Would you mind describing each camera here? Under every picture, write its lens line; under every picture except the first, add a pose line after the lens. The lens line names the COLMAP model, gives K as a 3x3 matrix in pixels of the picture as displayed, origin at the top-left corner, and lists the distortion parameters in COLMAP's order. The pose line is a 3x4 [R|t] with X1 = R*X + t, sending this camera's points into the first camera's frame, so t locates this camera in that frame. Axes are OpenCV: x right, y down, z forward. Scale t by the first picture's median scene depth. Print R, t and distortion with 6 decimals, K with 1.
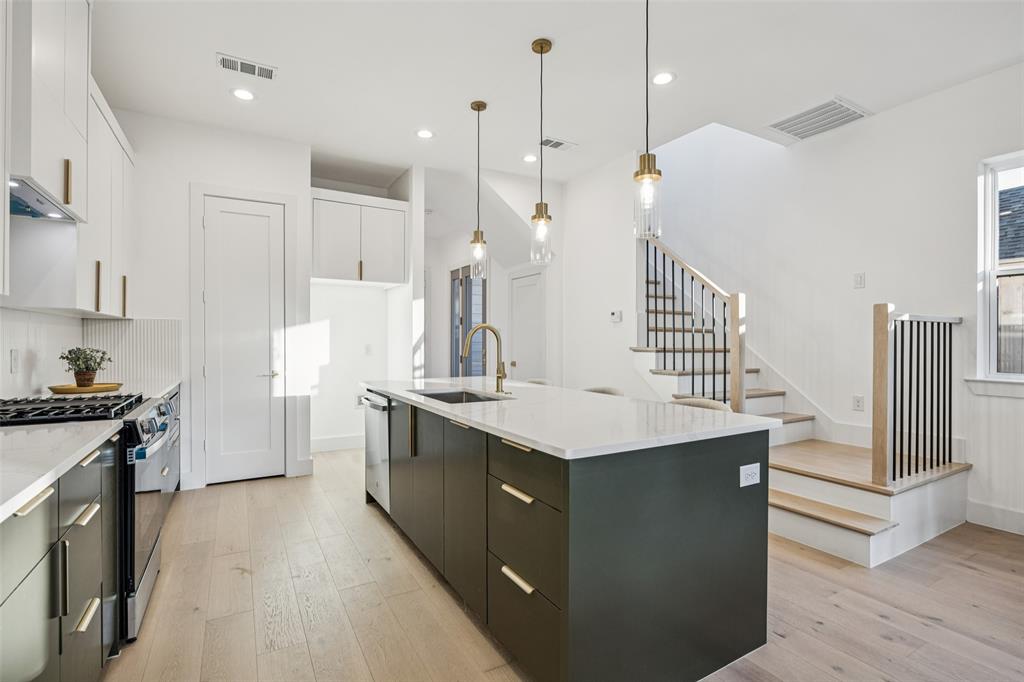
lens RADIAL K [[477.7, 0, 517.5], [0, 477.7, 340.4], [0, 0, 1]] dist [-0.012659, -0.000455]
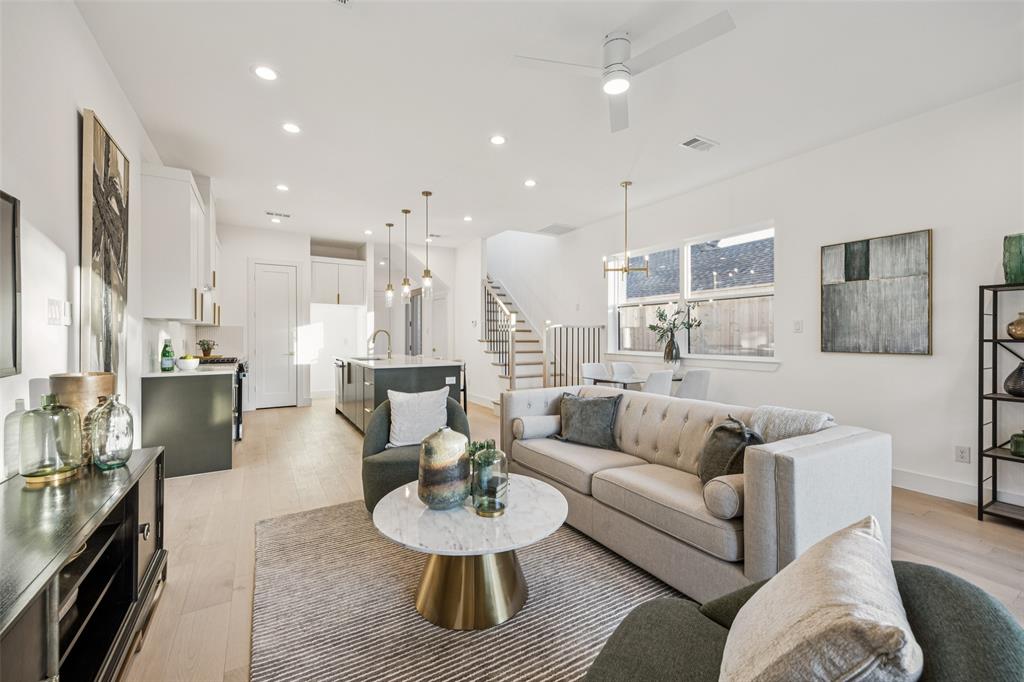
lens RADIAL K [[399.5, 0, 510.5], [0, 399.5, 335.1], [0, 0, 1]] dist [-0.001052, 0.000225]
pose [[0.999565, -0.001021, 0.029462, 0.352467], [0.001051, 0.999999, -0.000983, -0.001558], [-0.029461, 0.001014, 0.999565, -0.688524]]
